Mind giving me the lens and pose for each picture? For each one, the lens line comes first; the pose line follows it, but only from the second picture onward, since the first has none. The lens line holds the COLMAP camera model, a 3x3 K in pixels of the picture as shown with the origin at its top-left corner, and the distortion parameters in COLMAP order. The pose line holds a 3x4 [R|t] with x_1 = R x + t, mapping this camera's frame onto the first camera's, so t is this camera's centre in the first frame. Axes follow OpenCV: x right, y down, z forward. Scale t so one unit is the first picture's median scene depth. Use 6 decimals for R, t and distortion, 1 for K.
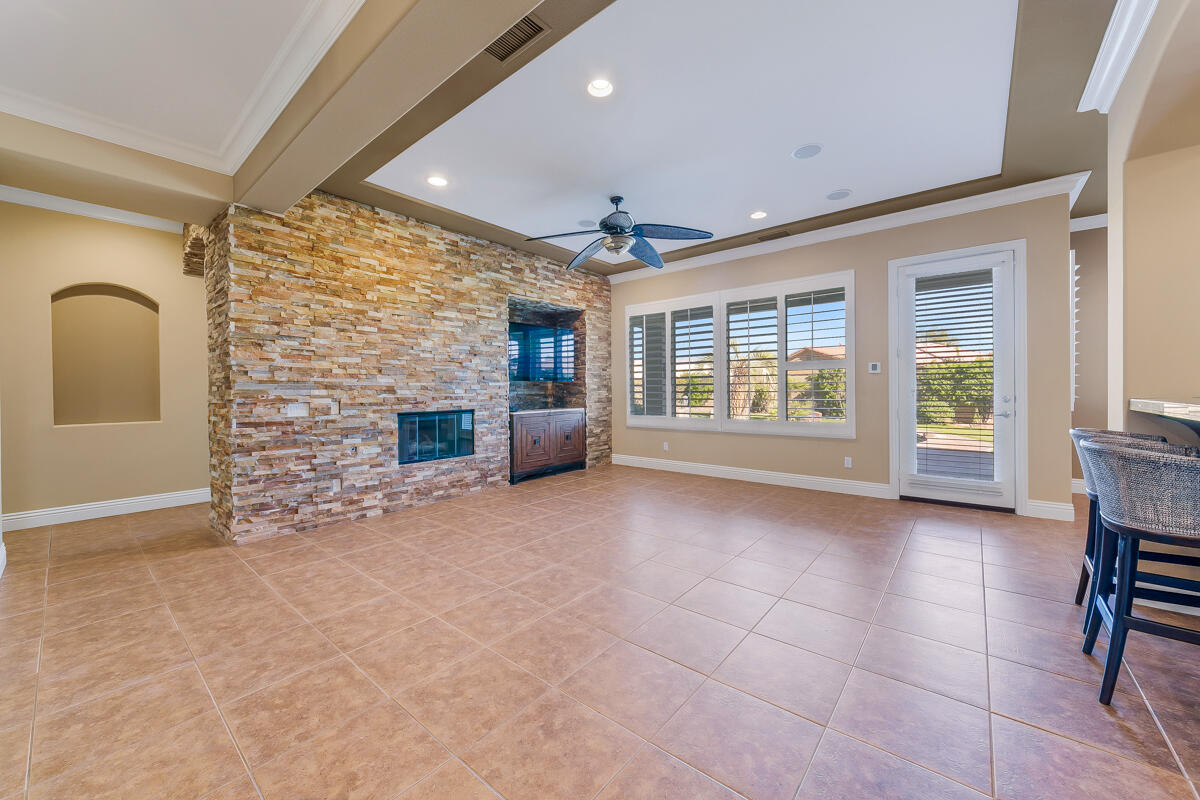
lens RADIAL K [[446.1, 0, 591.4], [0, 446.1, 392.0], [0, 0, 1]] dist [-0.005209, 0.002131]
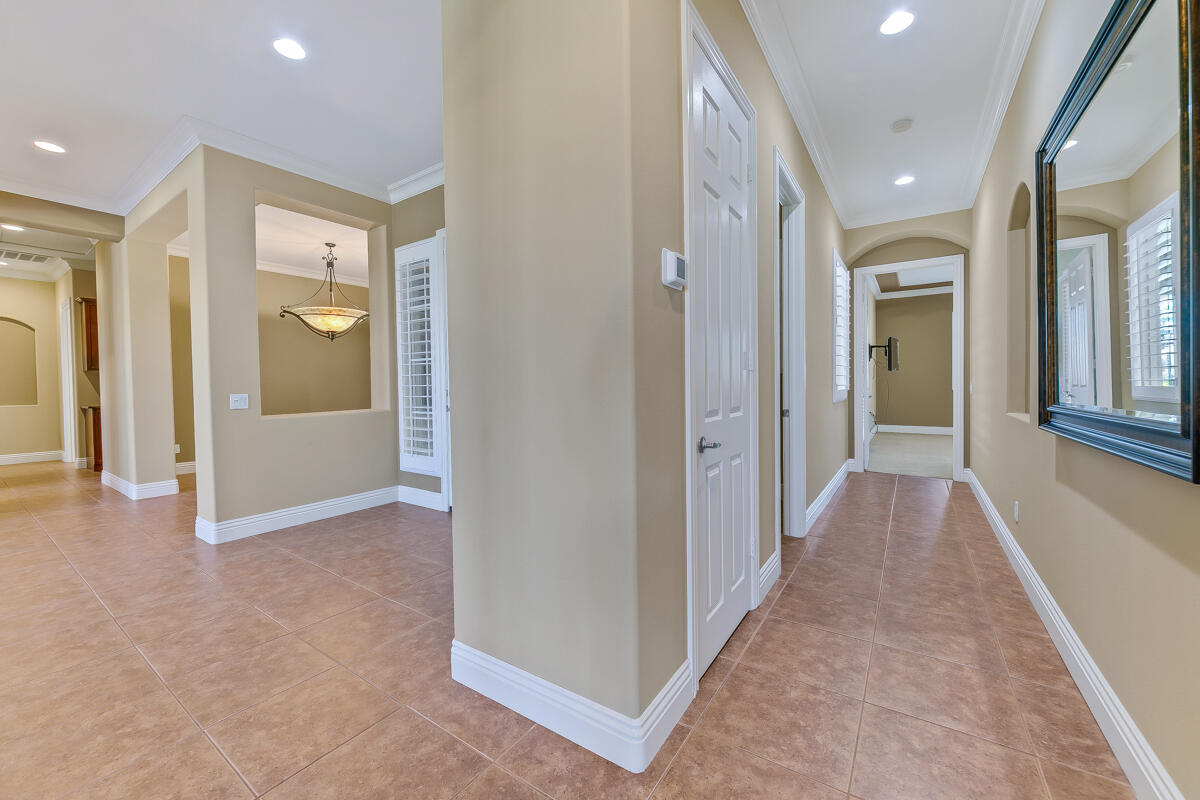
lens RADIAL K [[446.1, 0, 572.3], [0, 446.1, 397.6], [0, 0, 1]] dist [-0.005209, 0.002131]
pose [[-0.996044, 0.022936, -0.085853, -0.853472], [0.019724, 0.999080, 0.038078, 0.017326], [0.086648, 0.036234, -0.995580, 0.955660]]
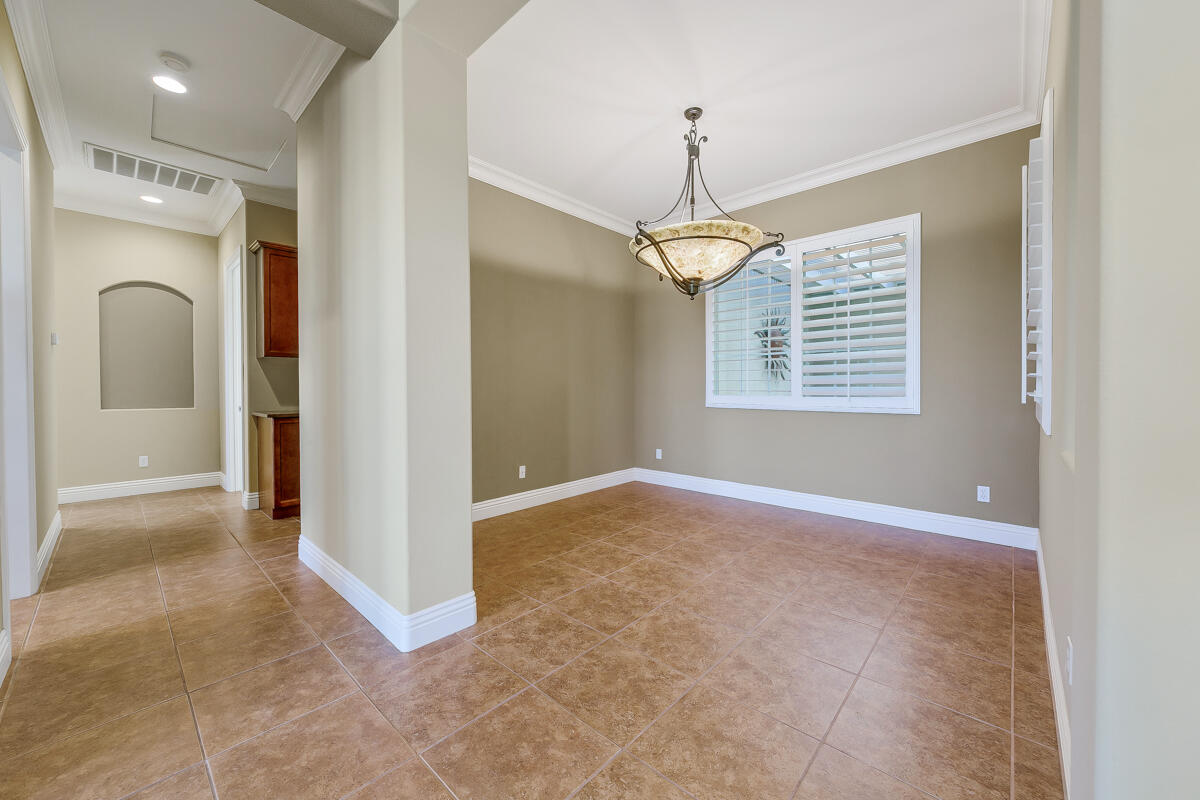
lens RADIAL K [[446.1, 0, 591.2], [0, 446.1, 395.8], [0, 0, 1]] dist [-0.005209, 0.002131]
pose [[-0.998721, 0.010478, 0.049454, -0.141840], [0.011845, 0.999553, 0.027435, 0.016625], [-0.049145, 0.027986, -0.998400, 0.277708]]
